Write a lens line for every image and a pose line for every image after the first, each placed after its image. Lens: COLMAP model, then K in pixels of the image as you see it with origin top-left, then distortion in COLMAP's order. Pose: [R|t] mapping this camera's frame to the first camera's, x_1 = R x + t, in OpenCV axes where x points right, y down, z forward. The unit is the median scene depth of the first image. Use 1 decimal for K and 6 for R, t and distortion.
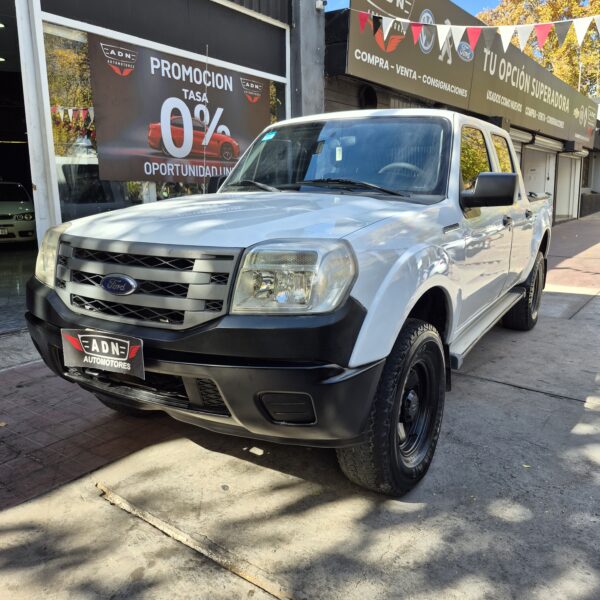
lens RADIAL K [[533.7, 0, 296.1], [0, 533.7, 296.5], [0, 0, 1]] dist [0.096459, -0.112368]
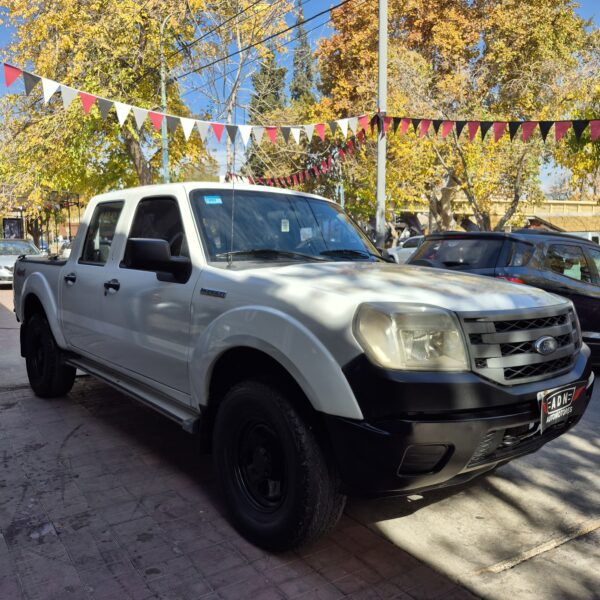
lens RADIAL K [[538.8, 0, 290.7], [0, 538.8, 300.6], [0, 0, 1]] dist [0.089838, -0.123188]
pose [[0.362181, -0.078527, 0.928794, -1.410948], [0.171841, 0.984990, 0.016269, -0.201718], [-0.916131, 0.153713, 0.370239, 0.925264]]
